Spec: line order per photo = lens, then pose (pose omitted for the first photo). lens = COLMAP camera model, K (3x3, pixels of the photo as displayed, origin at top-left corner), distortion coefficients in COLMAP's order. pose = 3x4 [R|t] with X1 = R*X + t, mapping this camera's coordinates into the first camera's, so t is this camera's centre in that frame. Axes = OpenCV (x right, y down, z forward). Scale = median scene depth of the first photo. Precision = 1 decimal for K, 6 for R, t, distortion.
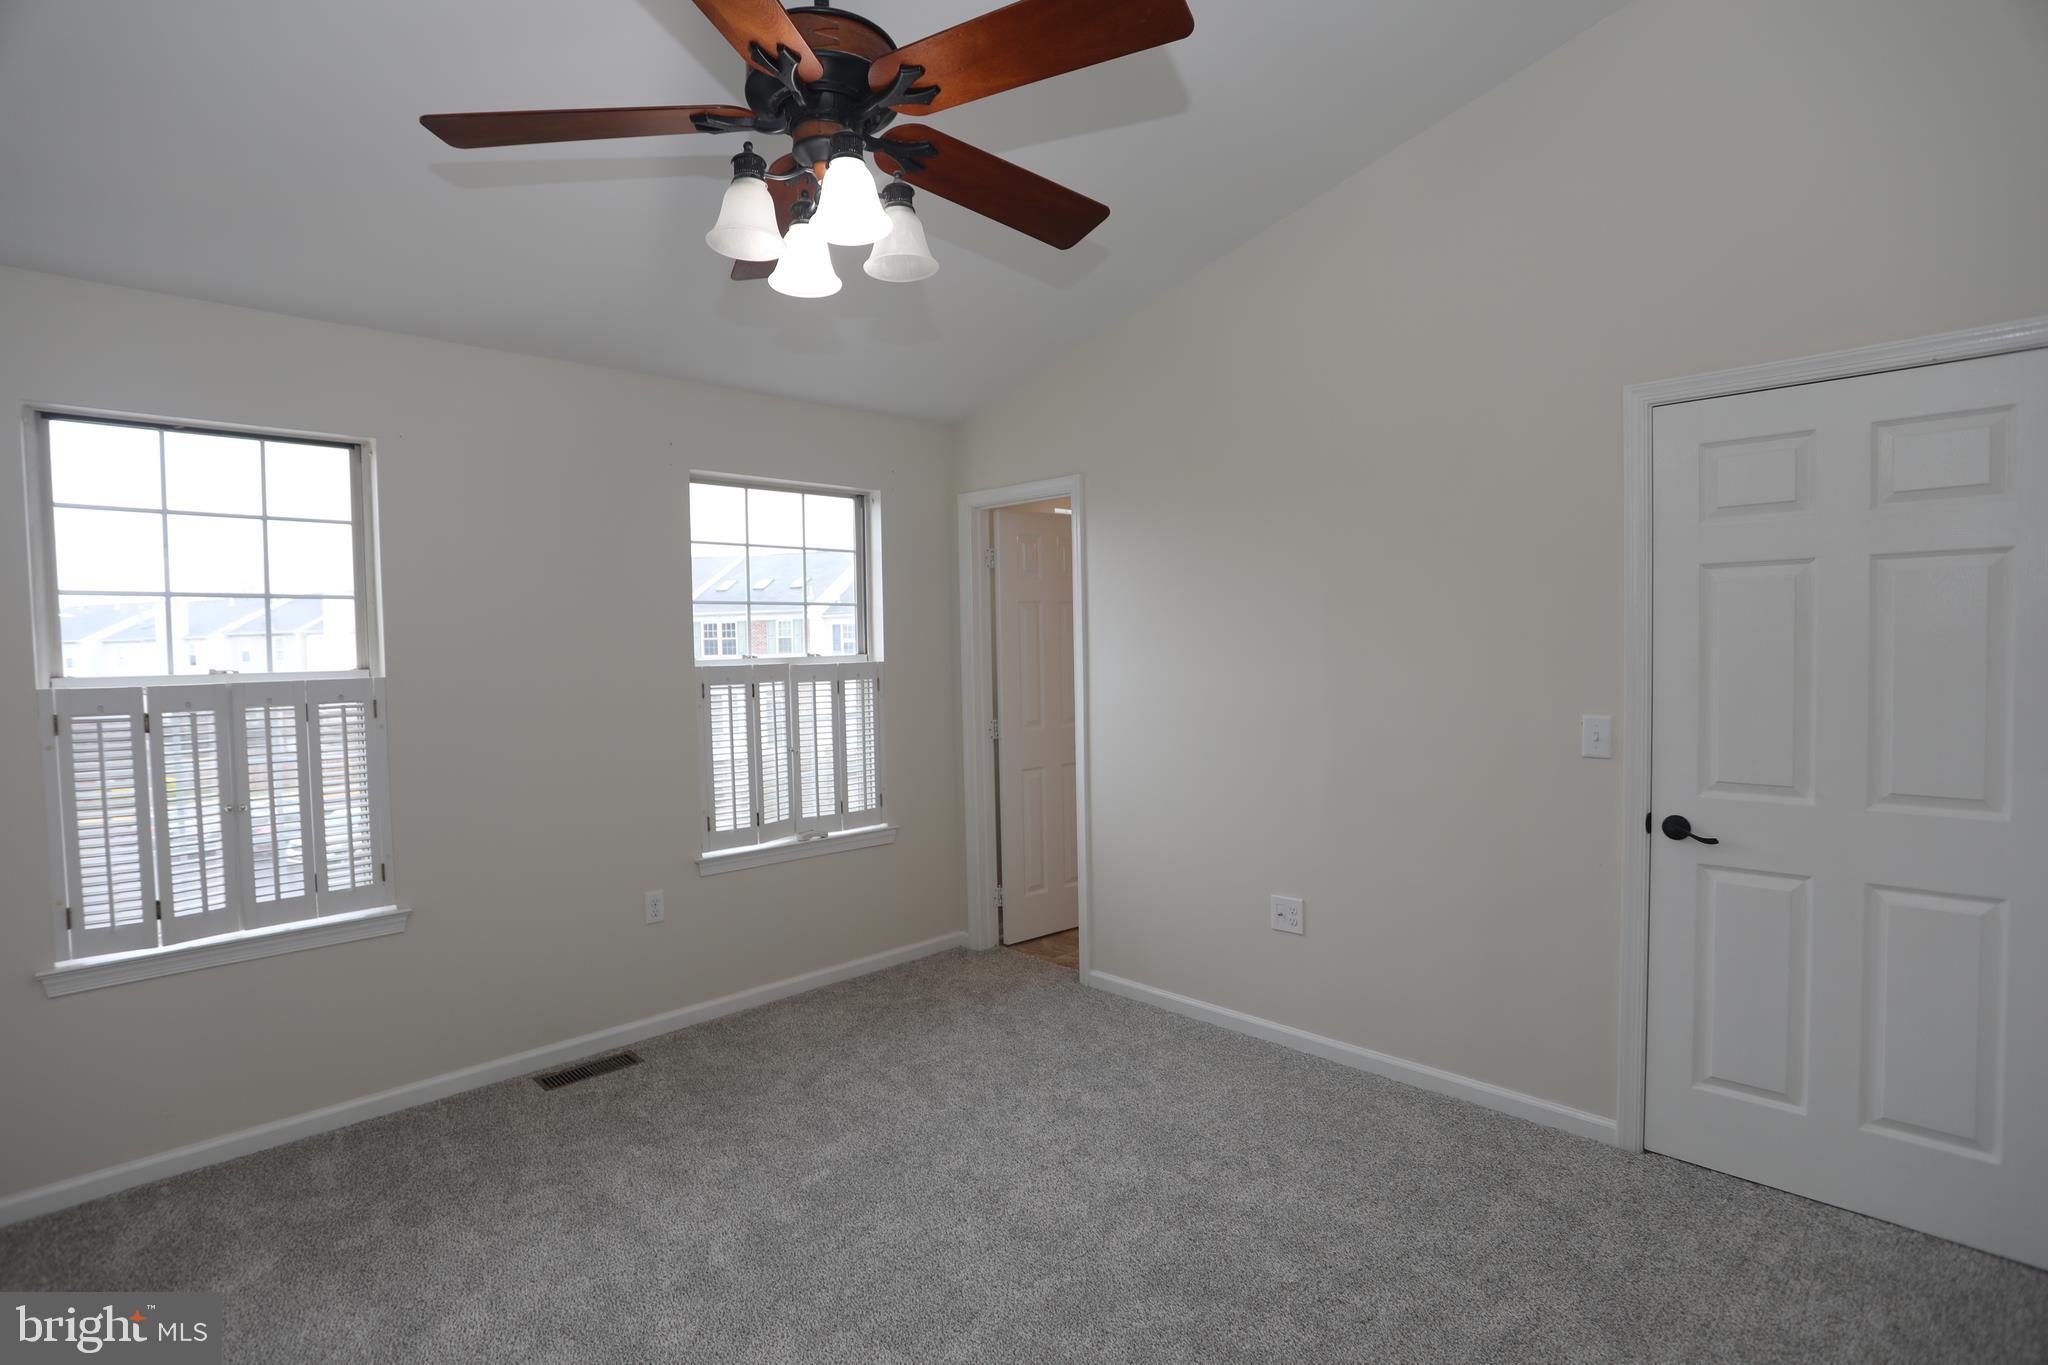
lens RADIAL K [[1015.7, 0, 1020.0], [0, 1015.7, 683.1], [0, 0, 1]] dist [-0.052274, 0.014274]
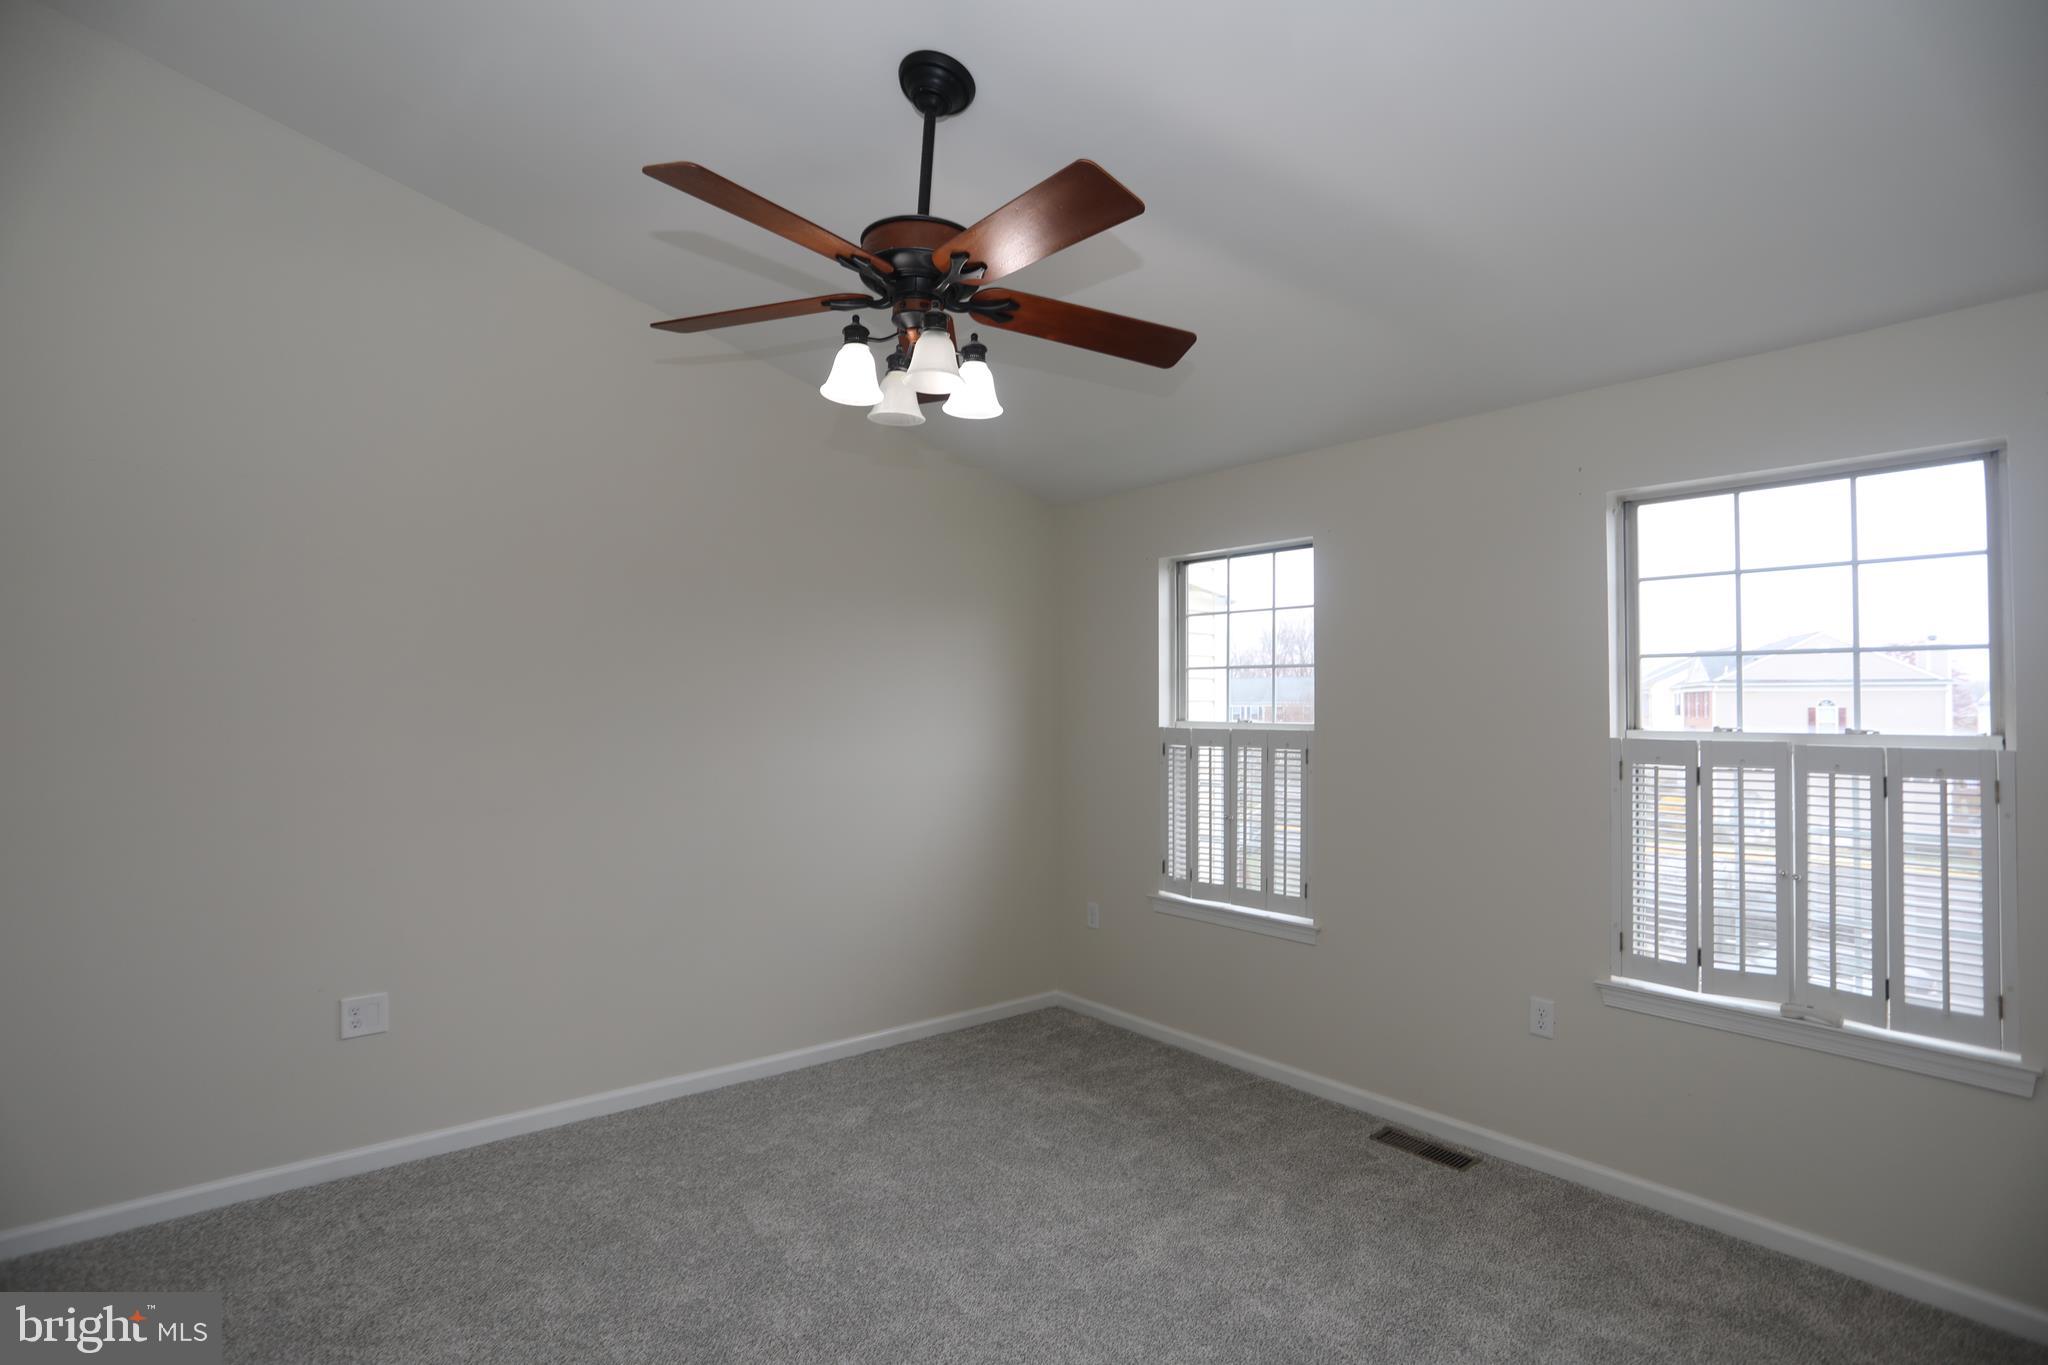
lens RADIAL K [[1132.7, 0, 1019.4], [0, 1132.7, 688.5], [0, 0, 1]] dist [0.033359, 0.000142]
pose [[-0.117451, -0.000374, -0.993079, 0.606233], [-0.047102, 0.998877, 0.005194, -0.036264], [0.991961, 0.047386, -0.117336, 0.616454]]
